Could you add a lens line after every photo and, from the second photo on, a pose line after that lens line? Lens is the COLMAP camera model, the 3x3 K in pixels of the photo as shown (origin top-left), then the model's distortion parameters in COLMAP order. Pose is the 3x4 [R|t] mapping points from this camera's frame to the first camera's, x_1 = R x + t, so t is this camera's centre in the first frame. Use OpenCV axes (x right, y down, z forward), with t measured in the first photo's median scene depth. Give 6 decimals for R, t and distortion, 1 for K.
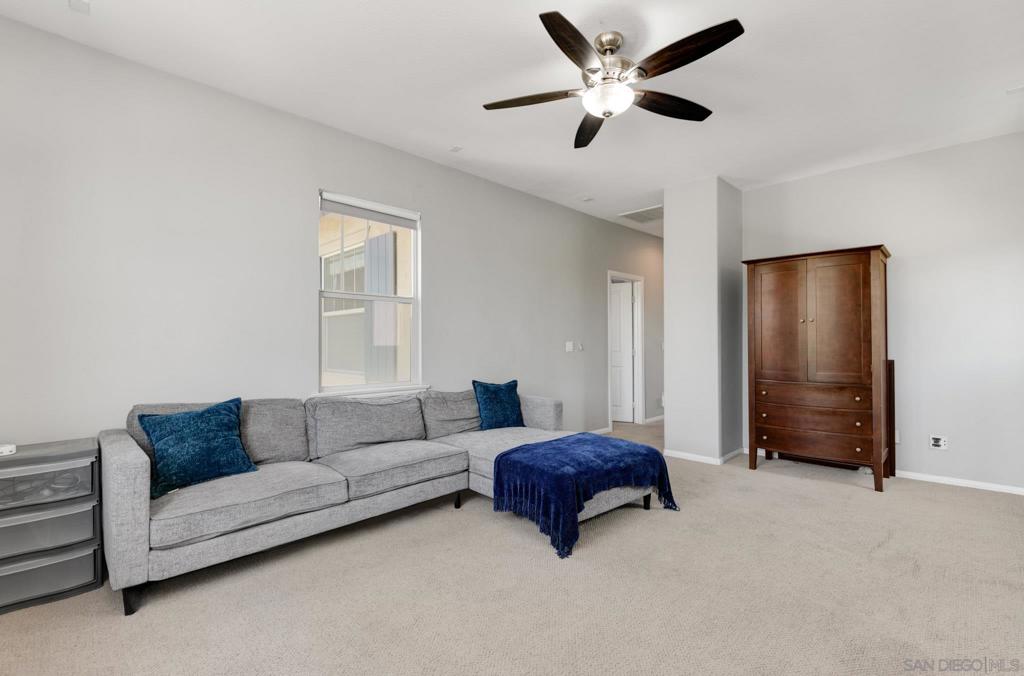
lens RADIAL K [[462.9, 0, 512.2], [0, 462.9, 341.3], [0, 0, 1]] dist [-0.001680, -0.000168]
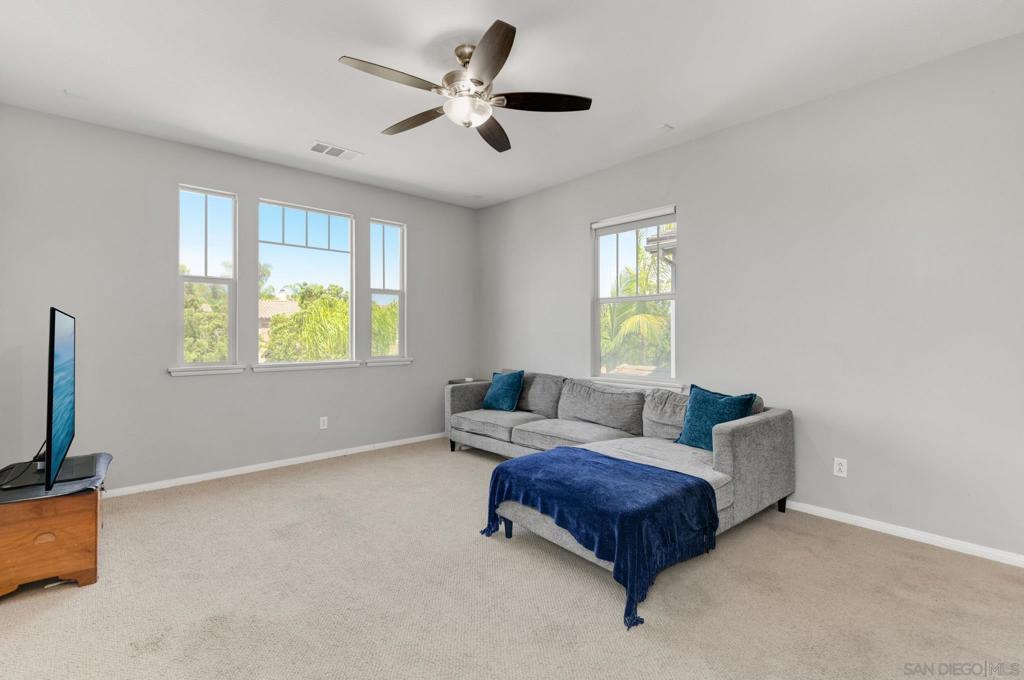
lens RADIAL K [[462.9, 0, 512.0], [0, 462.9, 337.7], [0, 0, 1]] dist [-0.001680, -0.000168]
pose [[-0.069664, -0.002040, -0.997568, 0.976720], [0.002411, 0.999995, -0.002214, 0.001334], [0.997568, -0.002559, -0.069658, 0.923077]]
